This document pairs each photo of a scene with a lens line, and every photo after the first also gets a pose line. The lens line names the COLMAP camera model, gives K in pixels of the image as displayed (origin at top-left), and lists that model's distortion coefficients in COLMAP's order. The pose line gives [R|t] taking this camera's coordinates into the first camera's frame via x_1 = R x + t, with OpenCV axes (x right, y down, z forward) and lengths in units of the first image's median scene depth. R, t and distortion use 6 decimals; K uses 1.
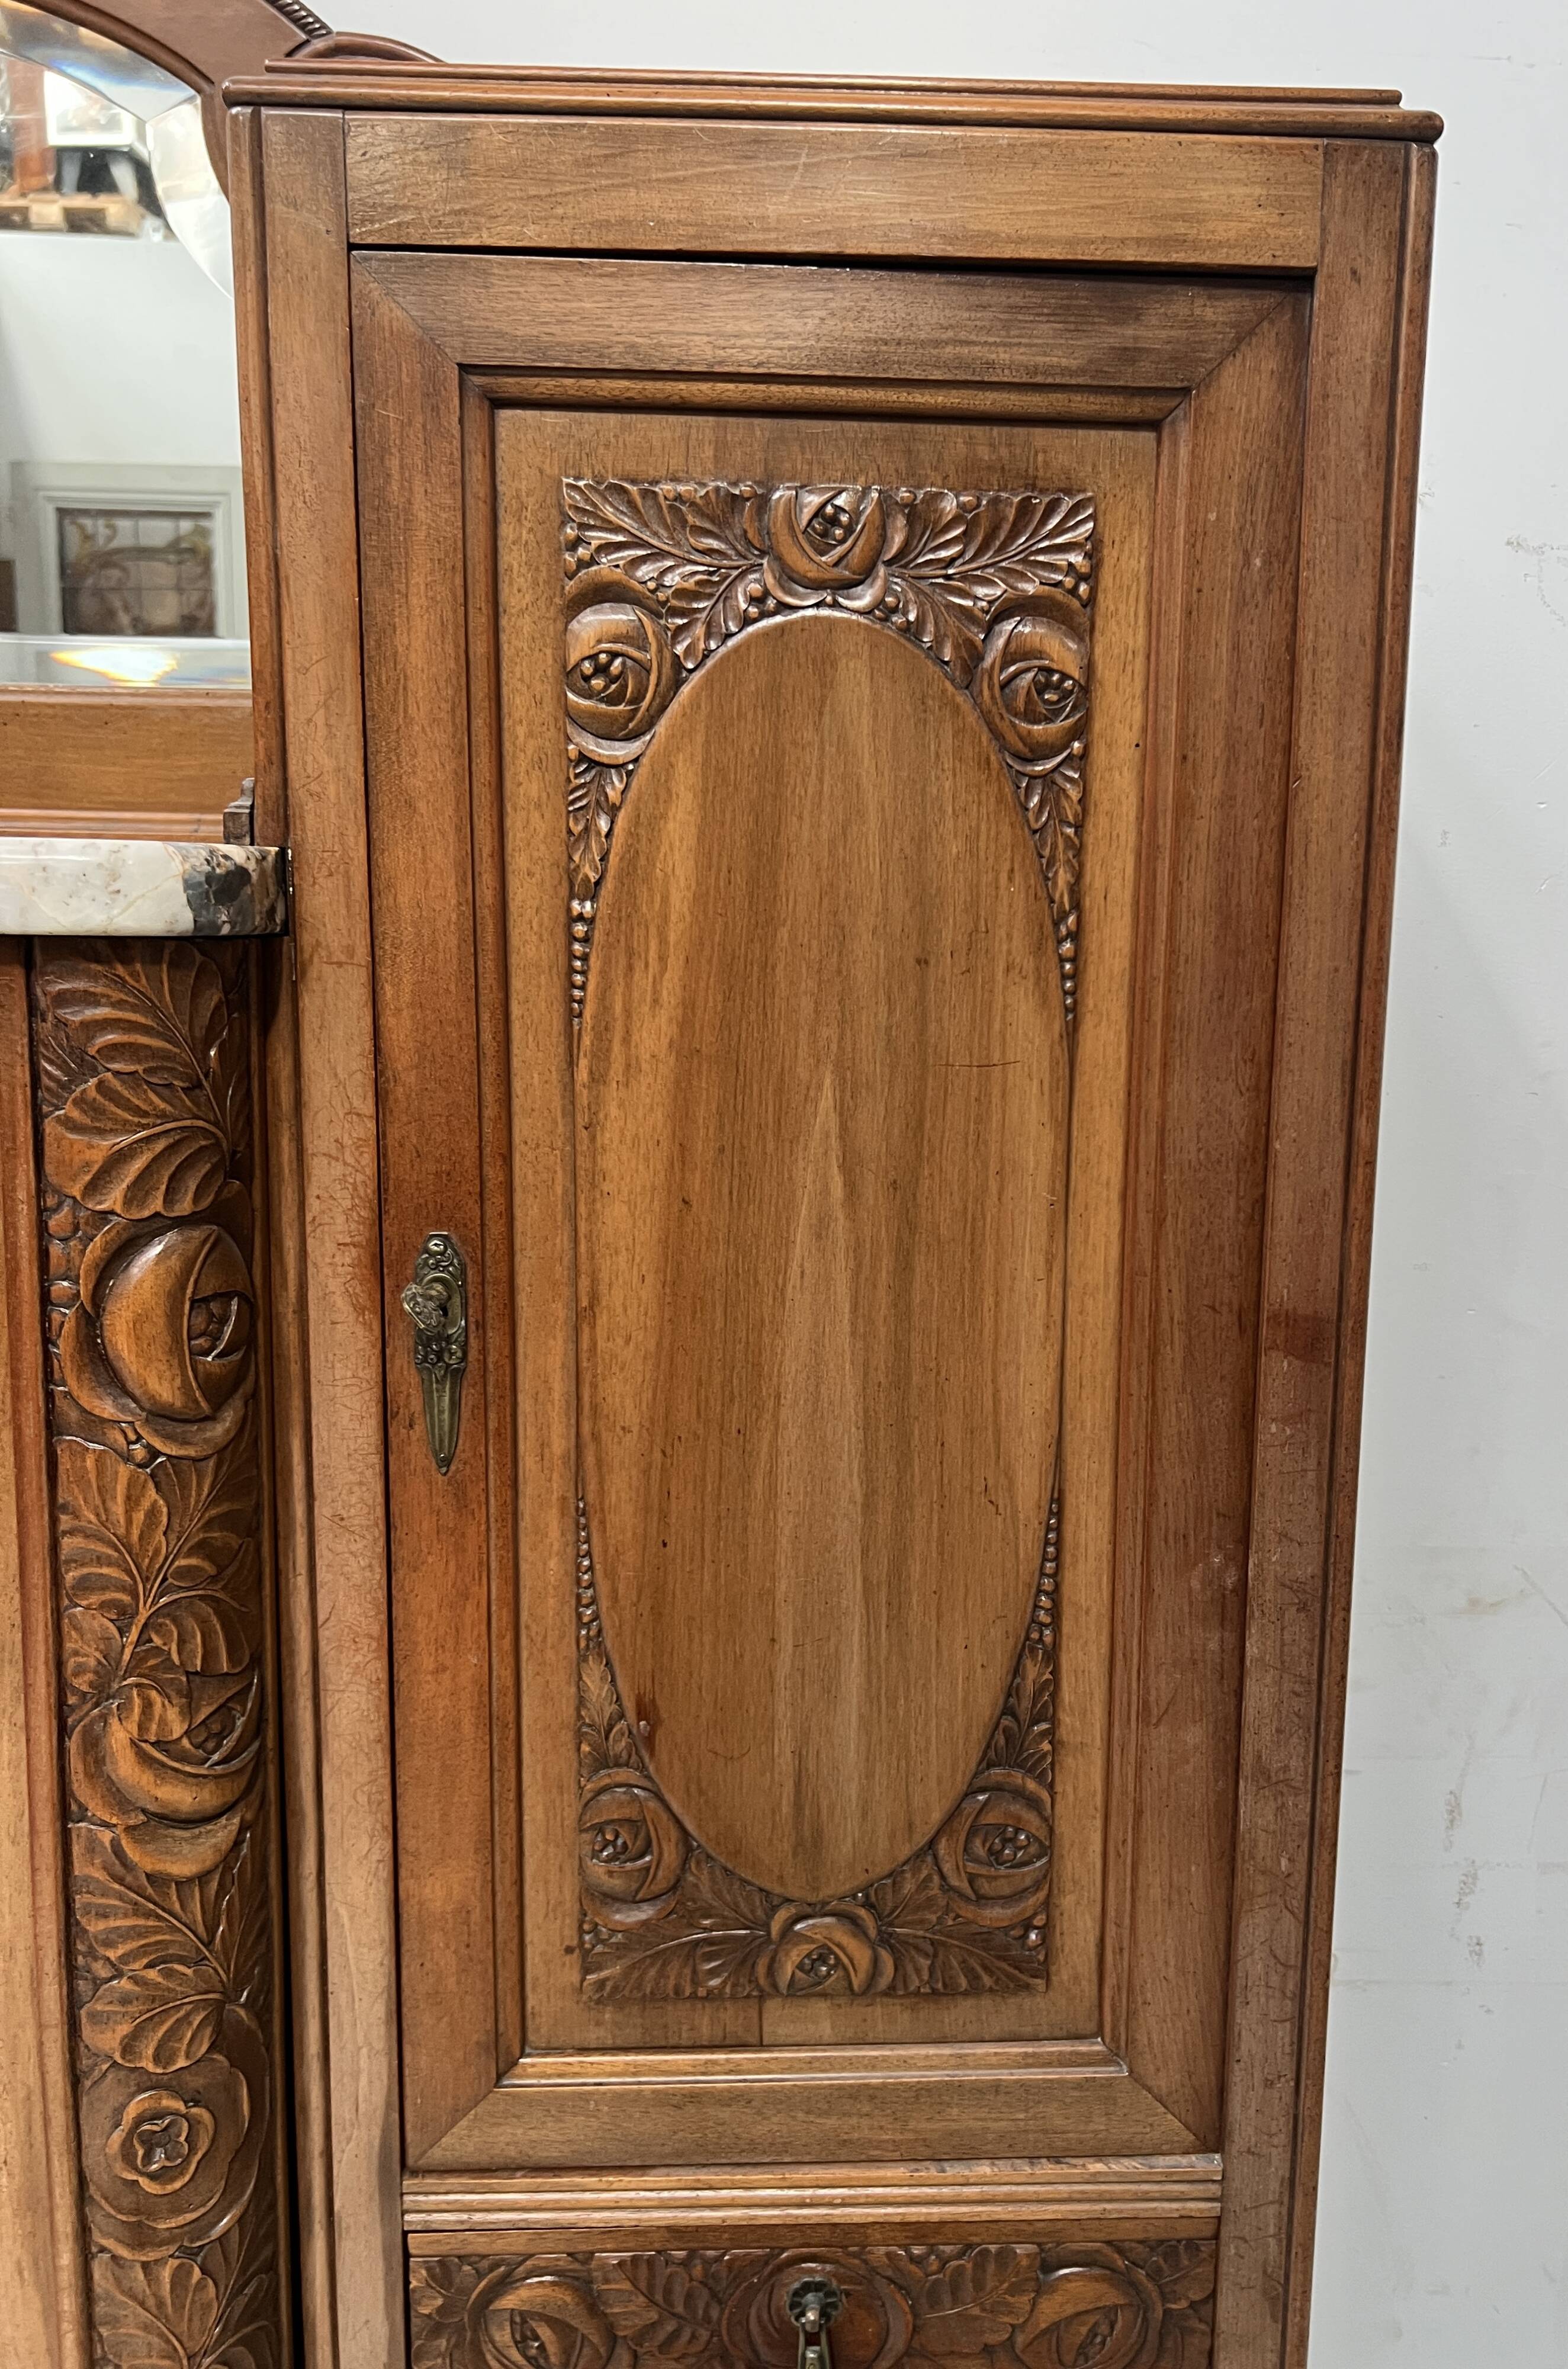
lens RADIAL K [[1803.3, 0, 902.4], [0, 1803.3, 1195.8], [0, 0, 1]] dist [0.046922, -0.058028]
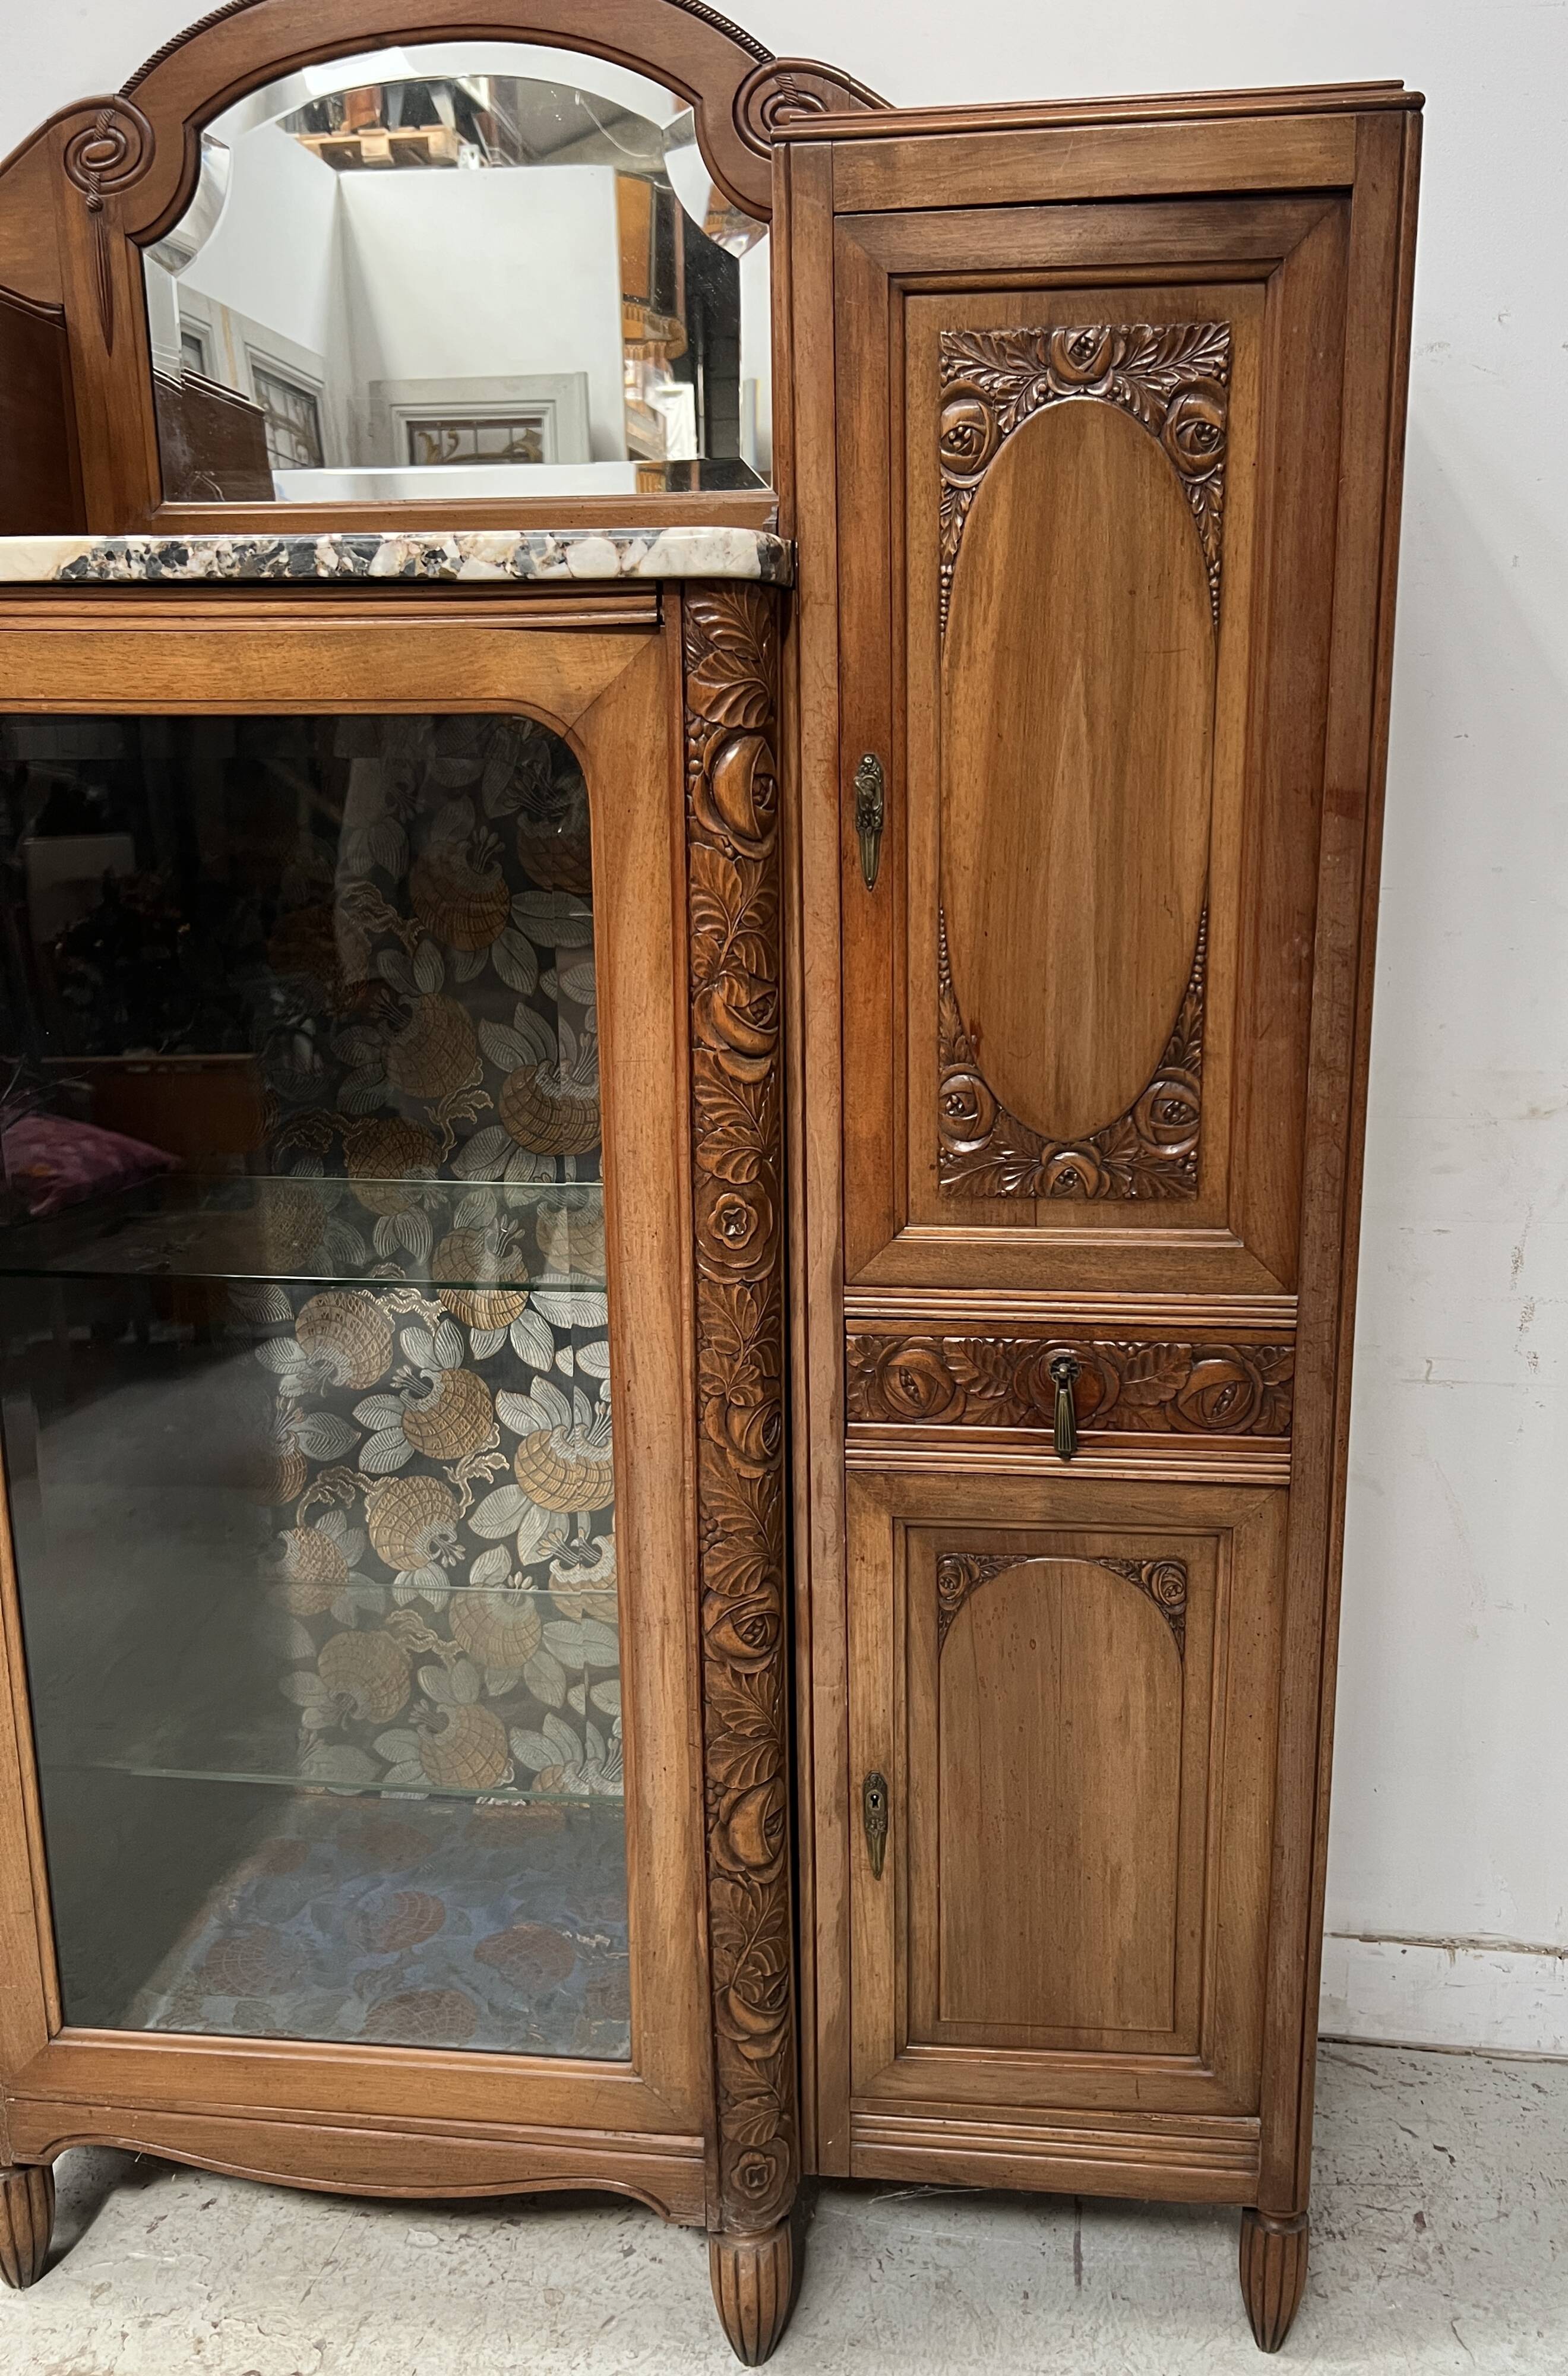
lens RADIAL K [[1808.7, 0, 879.7], [0, 1808.7, 1218.8], [0, 0, 1]] dist [0.046922, -0.058028]
pose [[0.987553, 0.012529, -0.156790, 0.054346], [-0.002707, 0.998029, 0.062703, 0.377626], [0.157266, -0.061498, 0.985640, -0.866539]]
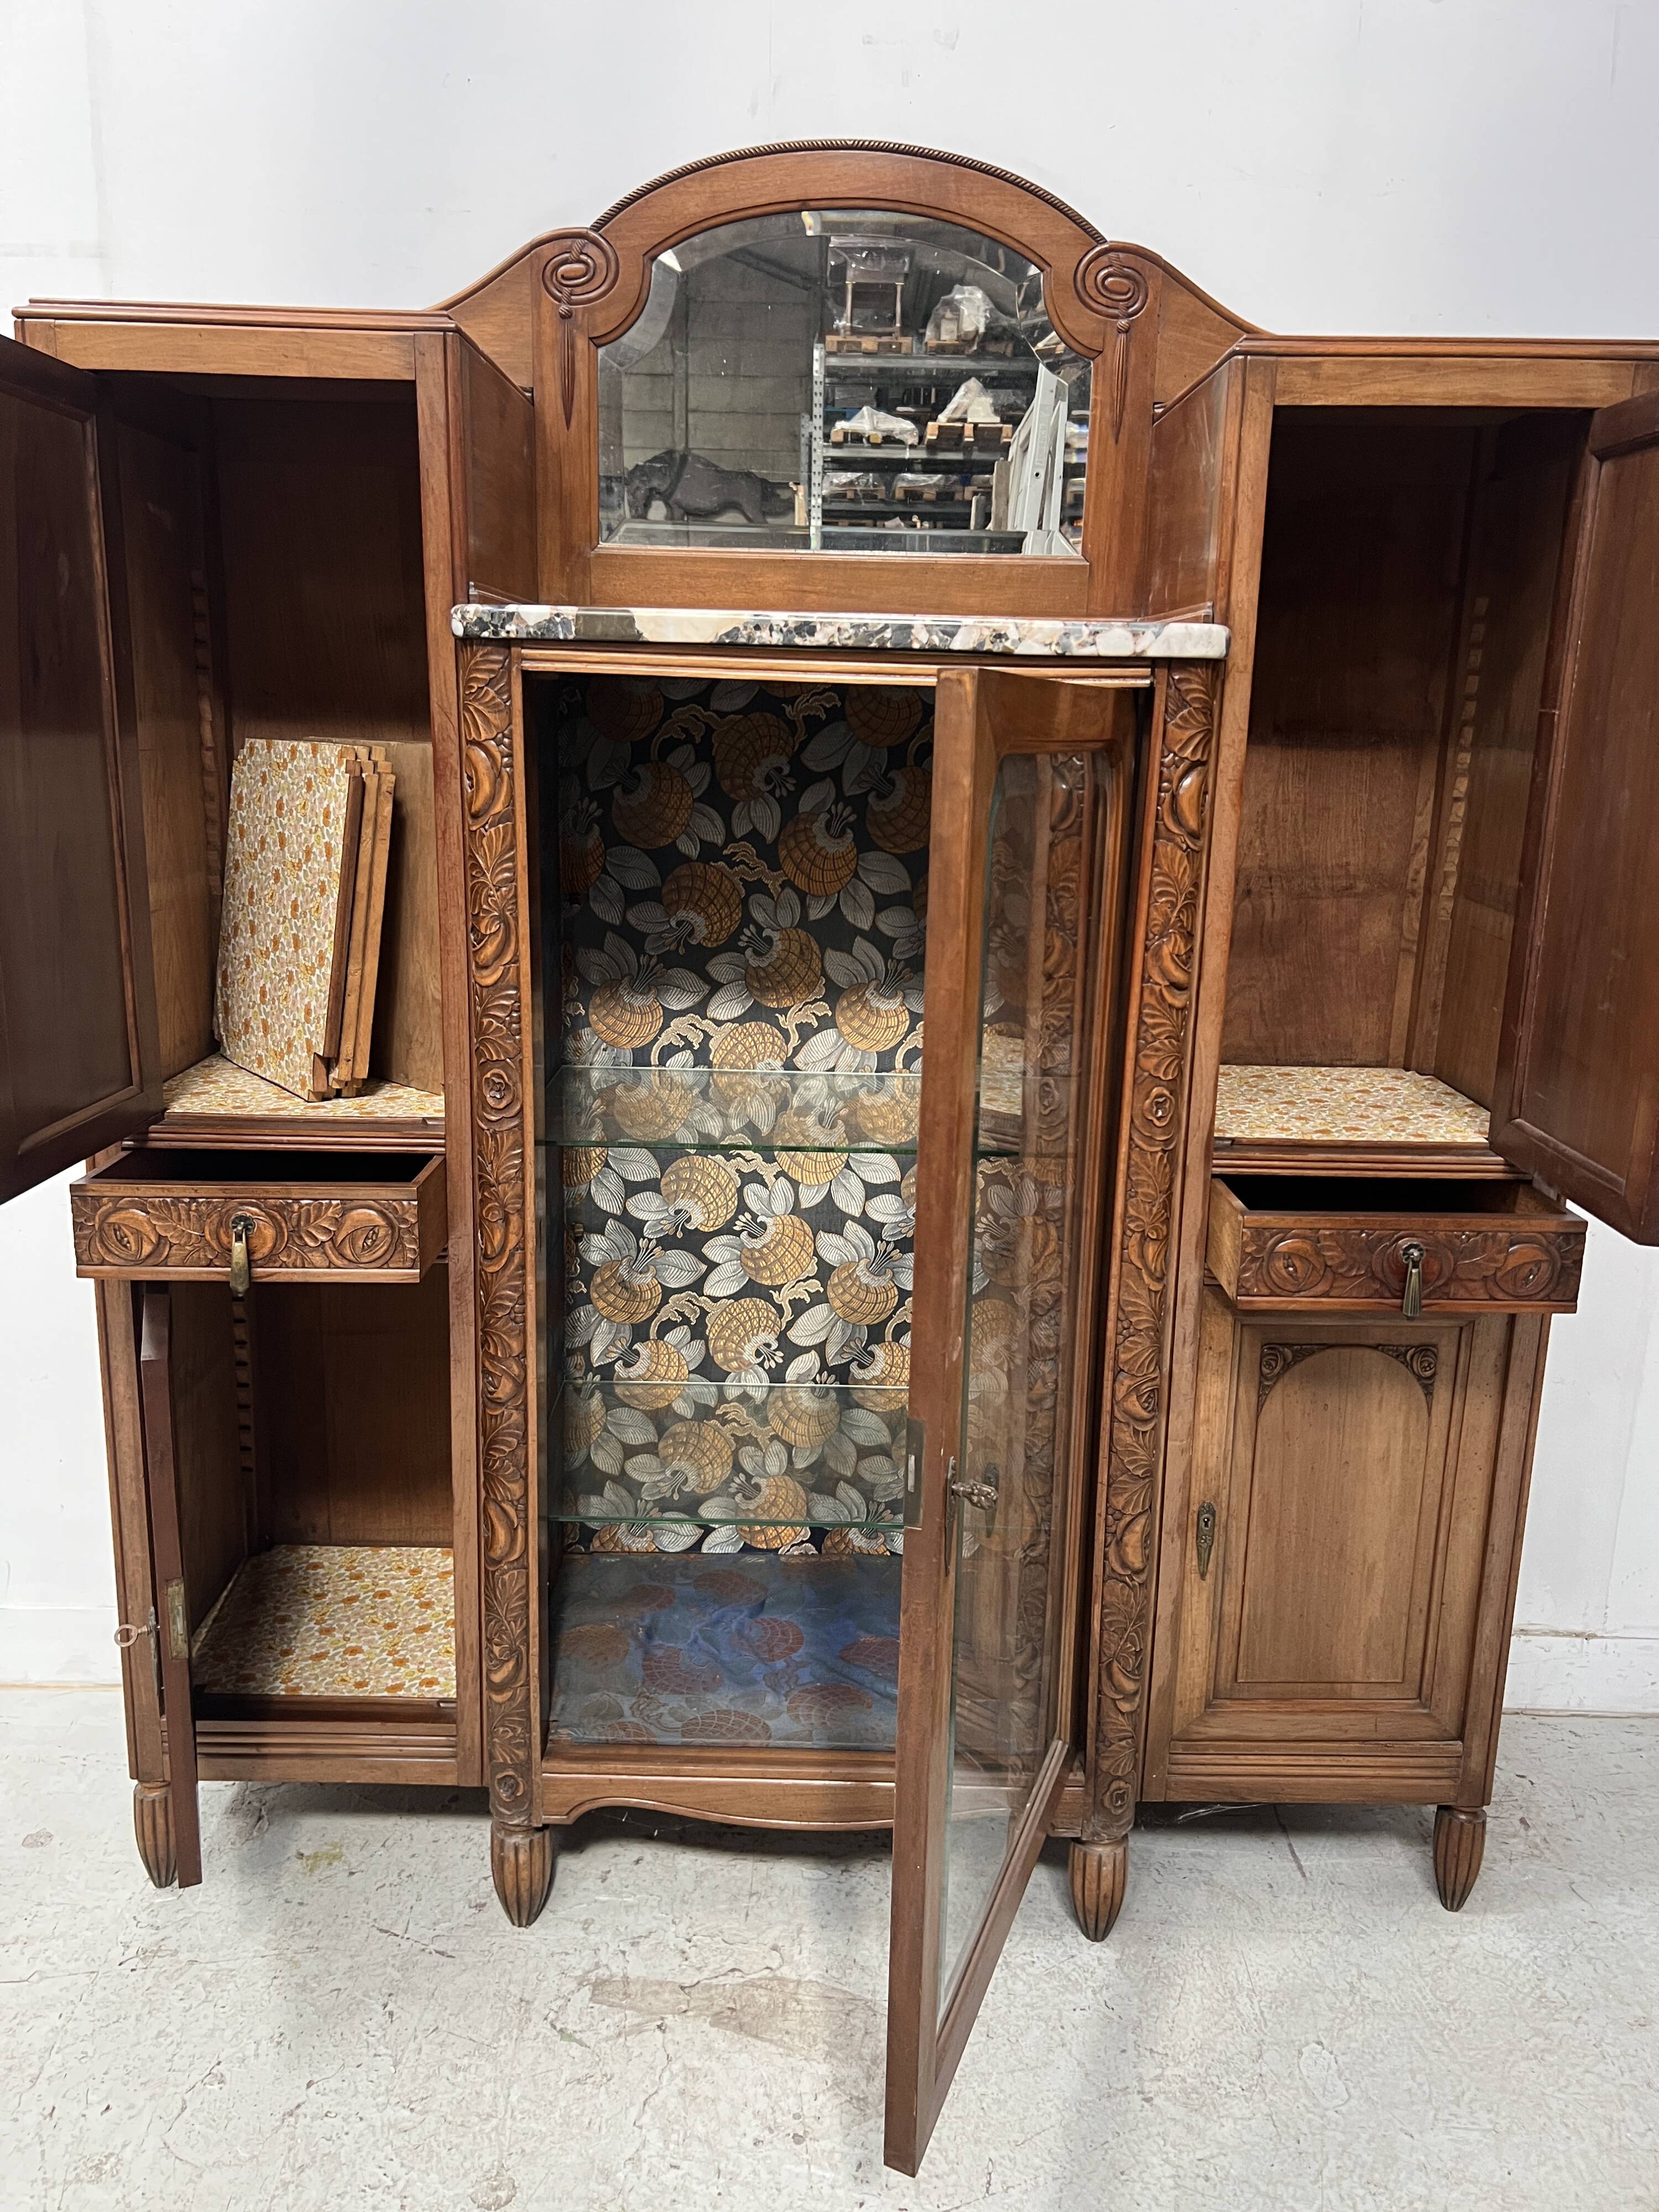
lens RADIAL K [[1668.6, 0, 816.5], [0, 1668.6, 1095.5], [0, 0, 1]] dist [0.037476, -0.043194]
pose [[0.999184, 0.012569, -0.038373, -0.799316], [-0.009802, 0.997396, 0.071450, 0.313819], [0.039172, -0.071016, 0.996706, -1.482694]]
